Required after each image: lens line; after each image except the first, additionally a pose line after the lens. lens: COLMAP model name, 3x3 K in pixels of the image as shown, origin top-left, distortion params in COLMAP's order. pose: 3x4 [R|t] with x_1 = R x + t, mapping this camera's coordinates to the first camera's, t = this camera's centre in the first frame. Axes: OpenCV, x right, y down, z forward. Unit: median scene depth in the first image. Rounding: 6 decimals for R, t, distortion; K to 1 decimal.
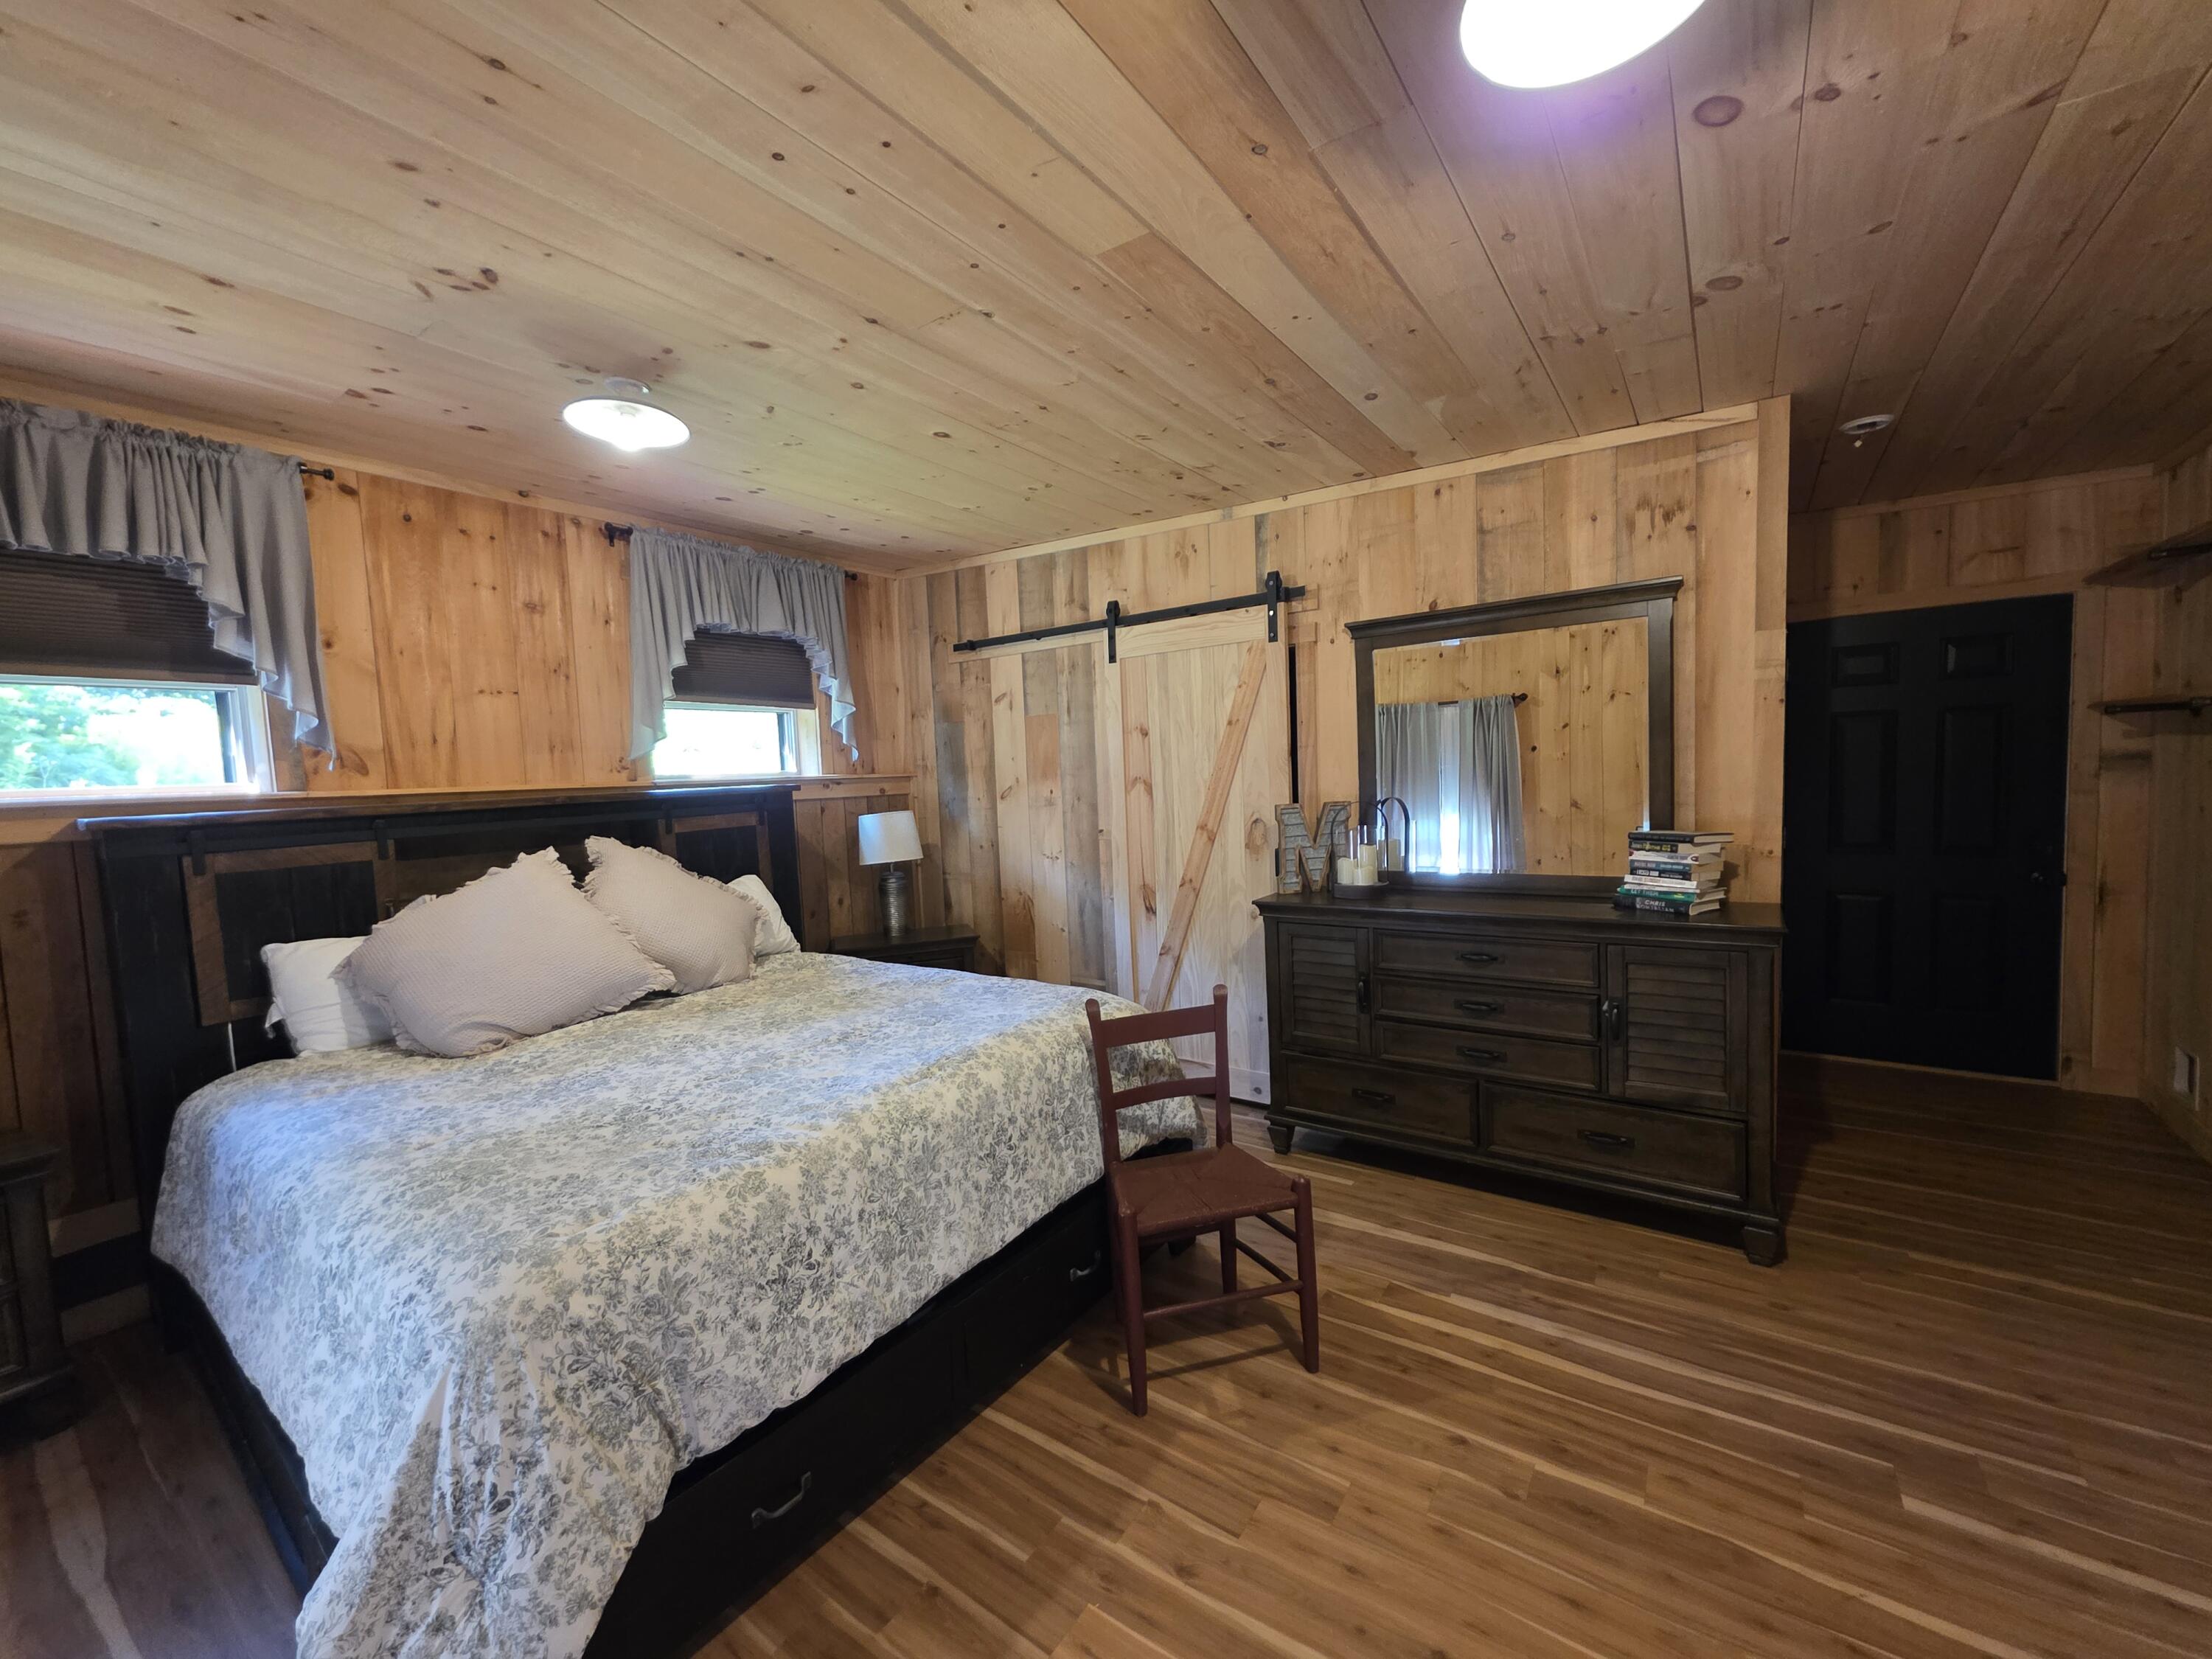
lens RADIAL K [[873.8, 0, 1093.6], [0, 873.8, 834.9], [0, 0, 1]] dist [0.003375, -0.000058]
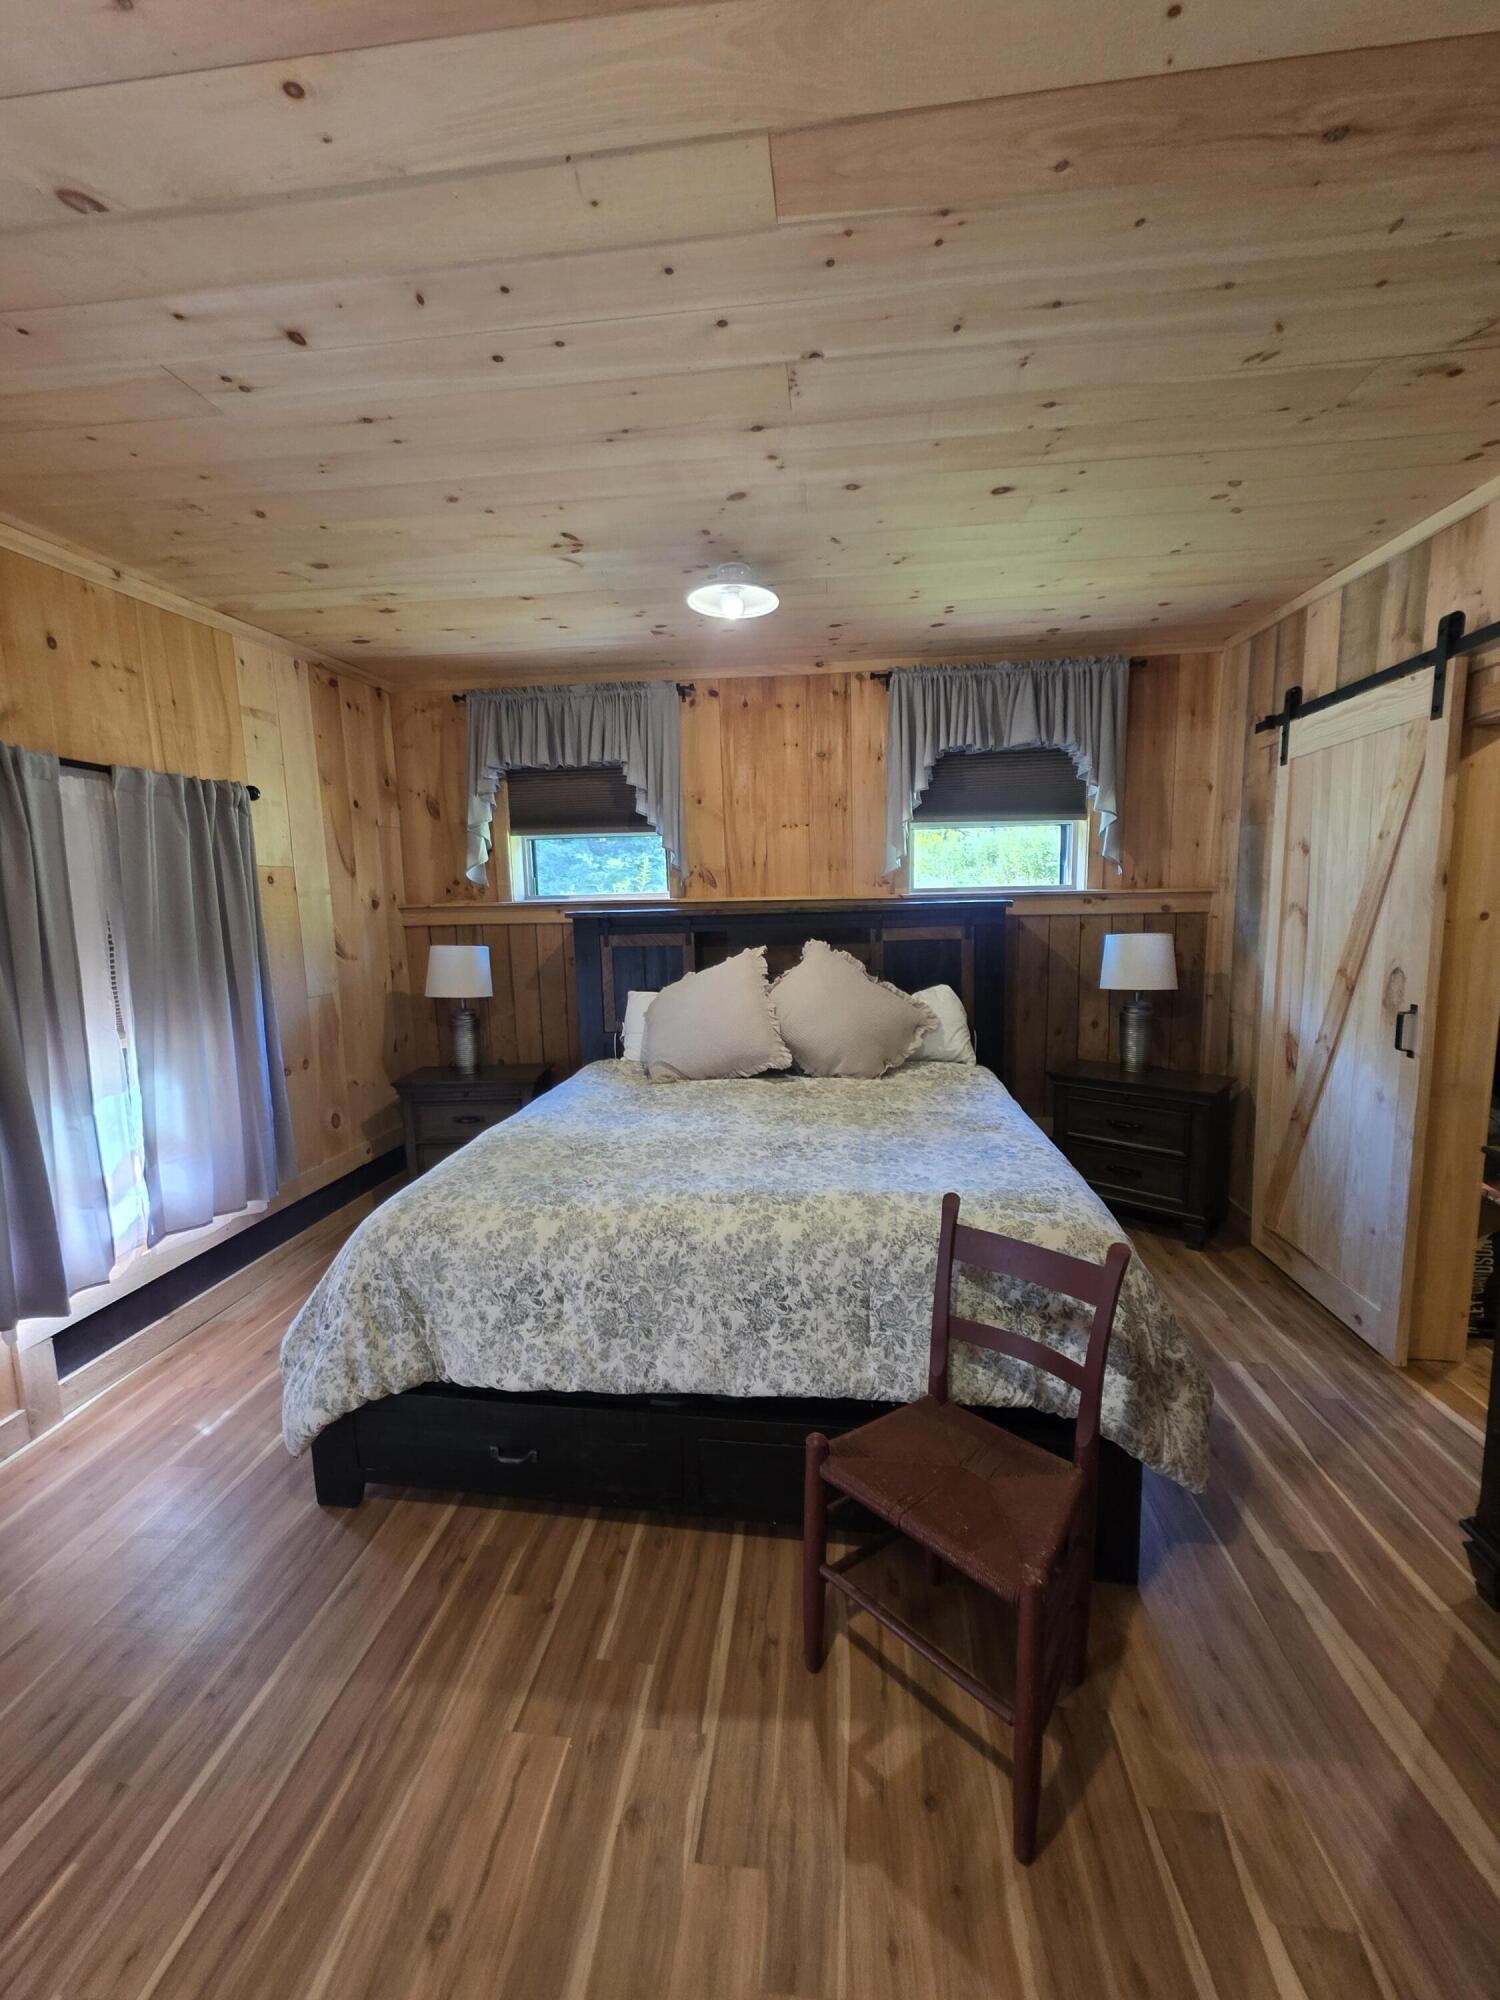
lens RADIAL K [[790.0, 0, 750.8], [0, 790.0, 1004.7], [0, 0, 1]] dist [0.003375, -0.000058]
pose [[0.488582, 0.145948, -0.860225, 0.427658], [-0.062232, 0.989229, 0.132489, -0.056597], [0.870296, -0.011199, 0.492402, 0.412128]]
